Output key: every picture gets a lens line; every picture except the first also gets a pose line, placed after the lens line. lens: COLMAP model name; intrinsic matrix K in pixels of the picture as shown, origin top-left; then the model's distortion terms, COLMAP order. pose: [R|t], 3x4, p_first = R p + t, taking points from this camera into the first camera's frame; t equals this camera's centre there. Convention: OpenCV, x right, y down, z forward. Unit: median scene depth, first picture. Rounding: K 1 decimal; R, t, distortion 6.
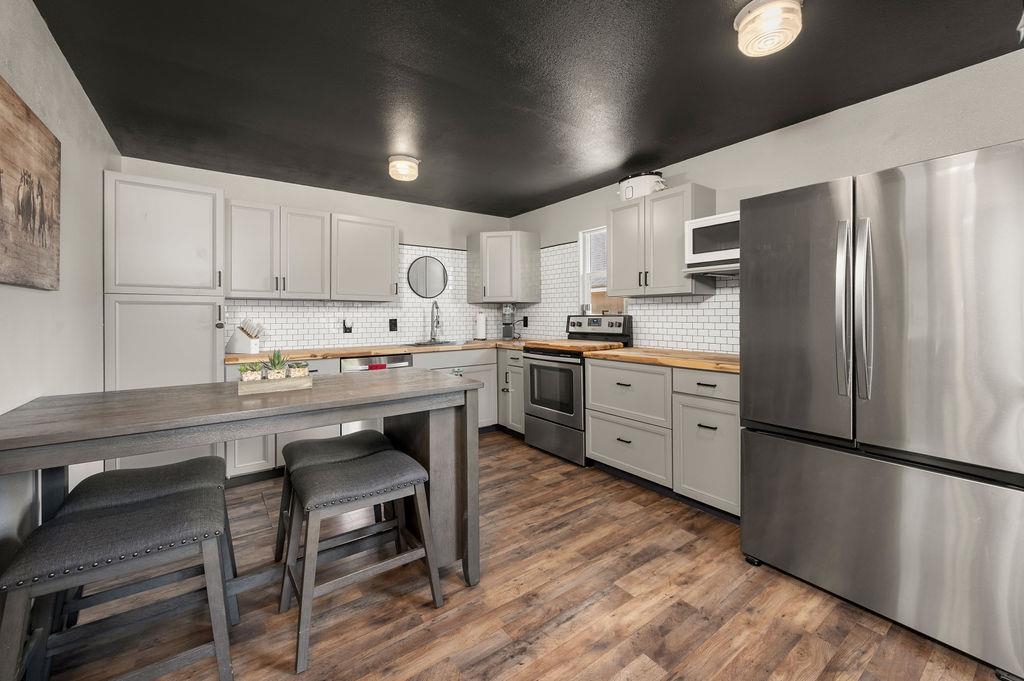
lens RADIAL K [[415.4, 0, 511.4], [0, 415.4, 315.6], [0, 0, 1]] dist [-0.000054, -0.000008]
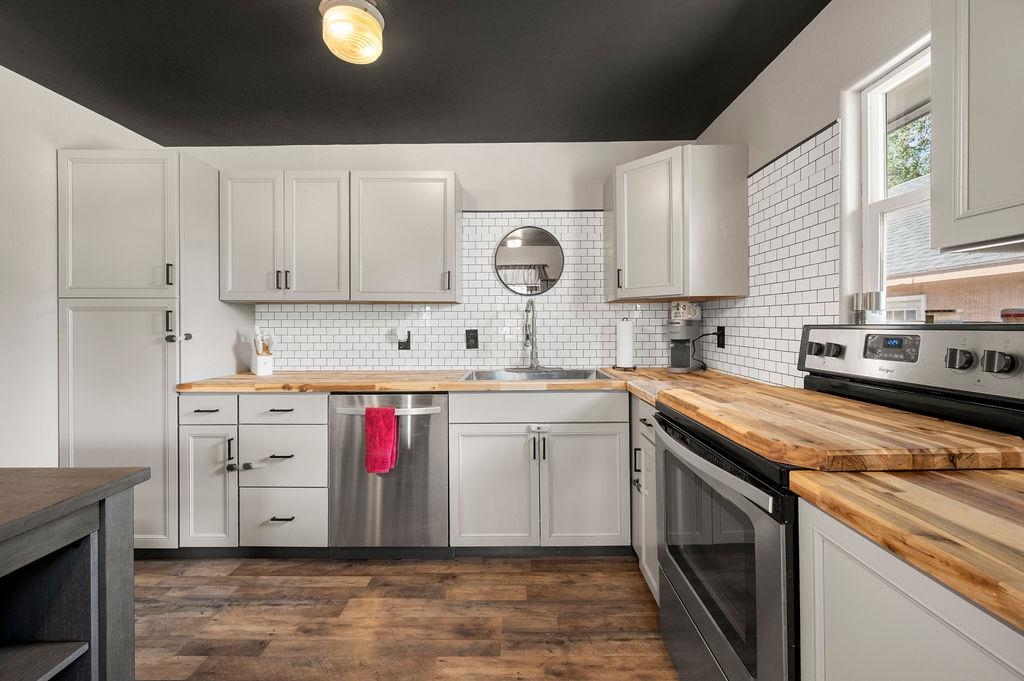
lens RADIAL K [[408.6, 0, 513.2], [0, 408.6, 324.8], [0, 0, 1]] dist [-0.000799, -0.000120]
pose [[0.805765, 0.002198, -0.592231, 0.147683], [0.000990, 0.999987, 0.005057, -0.002568], [0.592235, -0.004661, 0.805752, 0.562282]]
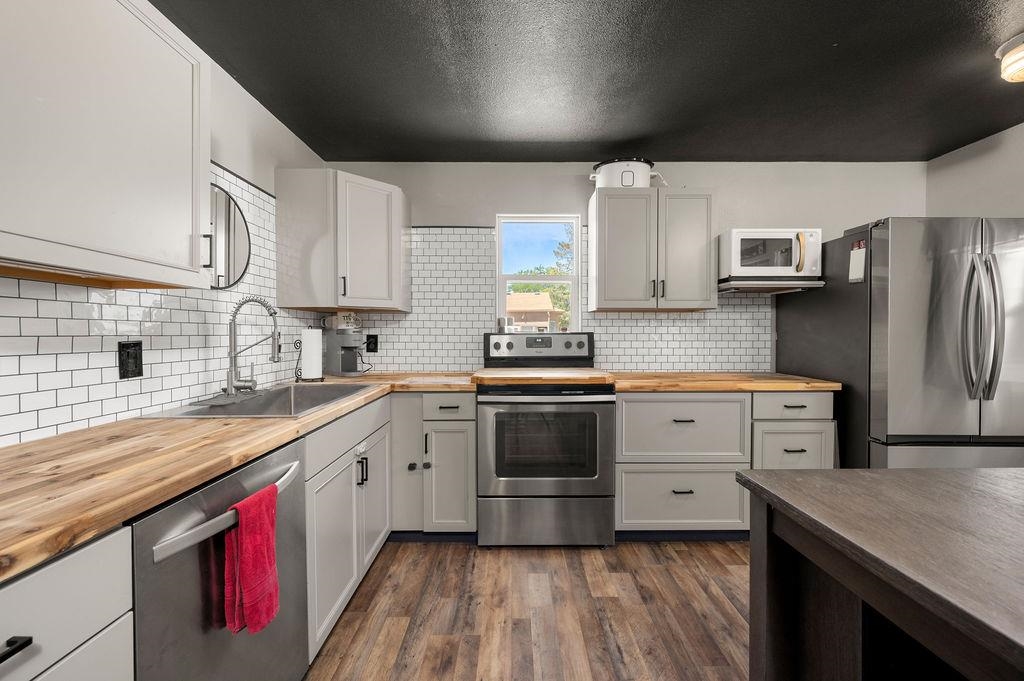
lens RADIAL K [[404.7, 0, 512.0], [0, 404.7, 340.5], [0, 0, 1]] dist [-0.000968, -0.000113]
pose [[0.584238, -0.009882, 0.811522, -0.391150], [-0.000894, 0.999917, 0.012820, 0.003357], [-0.811582, -0.008216, 0.584181, 0.596026]]
